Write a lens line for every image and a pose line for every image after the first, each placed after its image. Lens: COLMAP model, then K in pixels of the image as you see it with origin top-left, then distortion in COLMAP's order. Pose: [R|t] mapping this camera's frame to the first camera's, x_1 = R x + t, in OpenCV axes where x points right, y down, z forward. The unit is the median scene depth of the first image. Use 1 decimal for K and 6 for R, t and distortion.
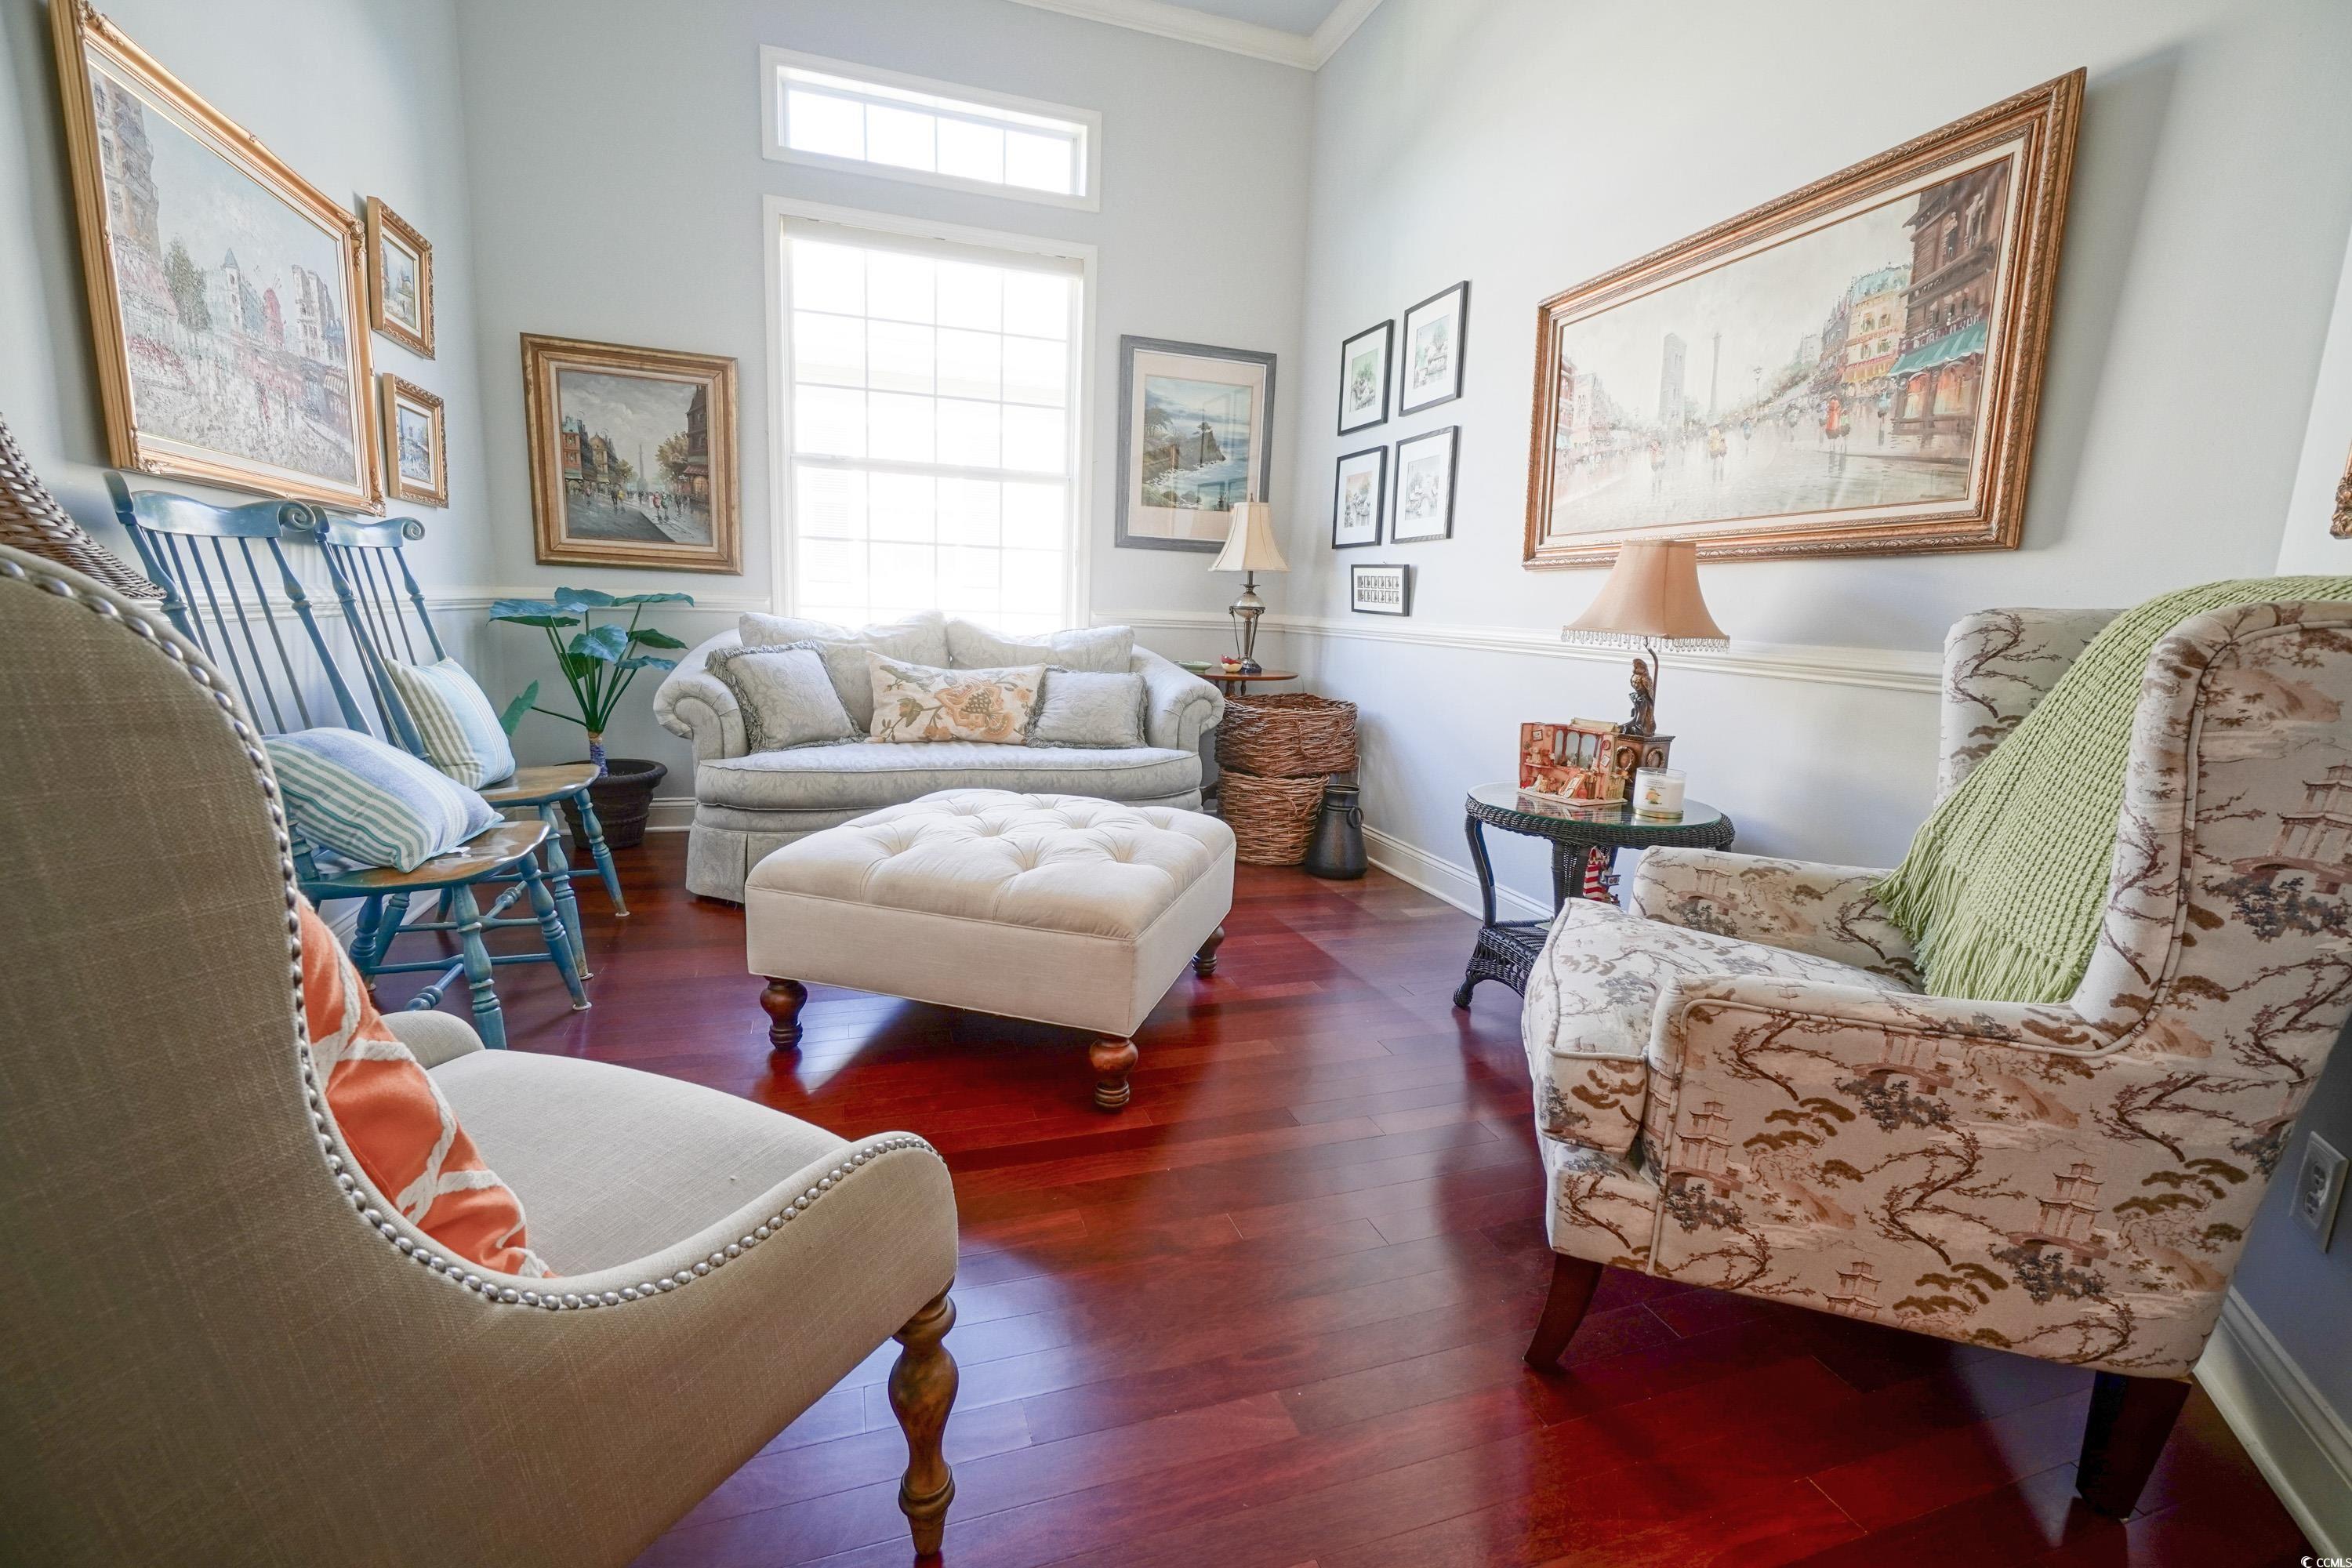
lens RADIAL K [[1017.4, 0, 1188.1], [0, 1017.4, 783.0], [0, 0, 1]] dist [-0.002160, -0.000138]
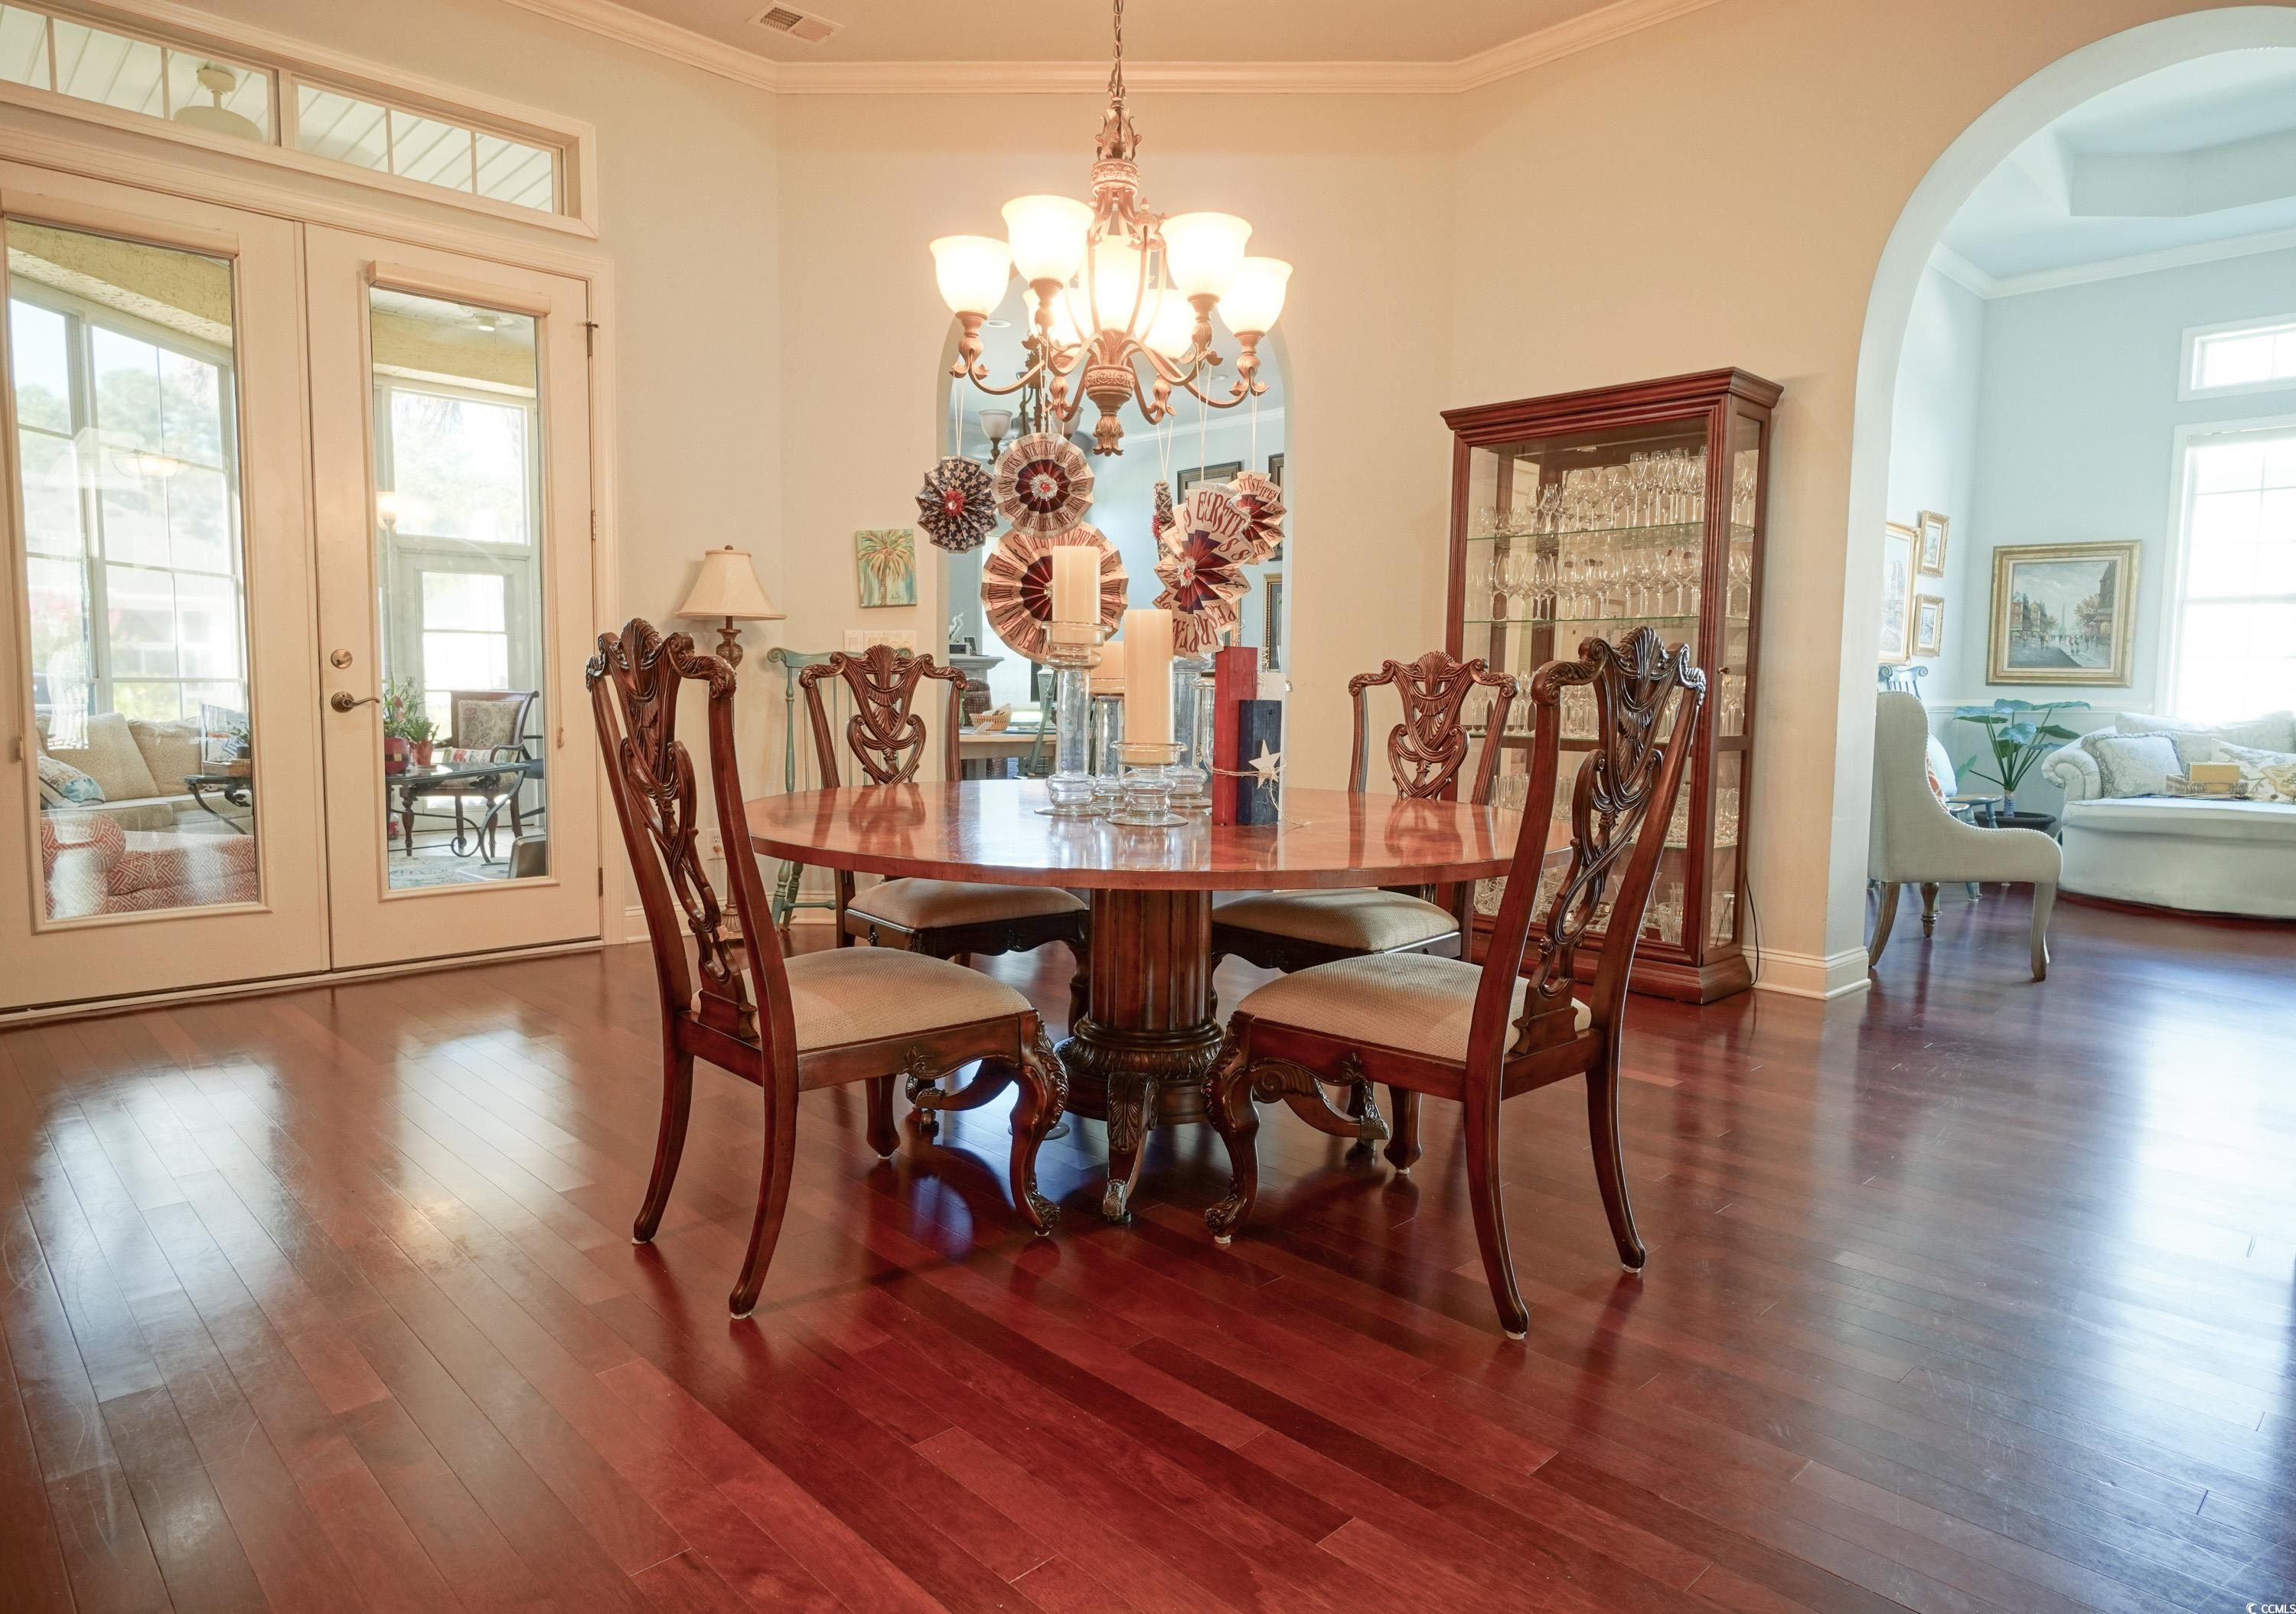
lens RADIAL K [[1311.4, 0, 1162.4], [0, 1311.4, 786.4], [0, 0, 1]] dist [-0.004694, -0.002431]
pose [[0.424507, 0.034445, -0.904769, 0.670246], [-0.150597, 0.988043, -0.033043, 0.202911], [0.892813, 0.150282, 0.424618, -0.996529]]
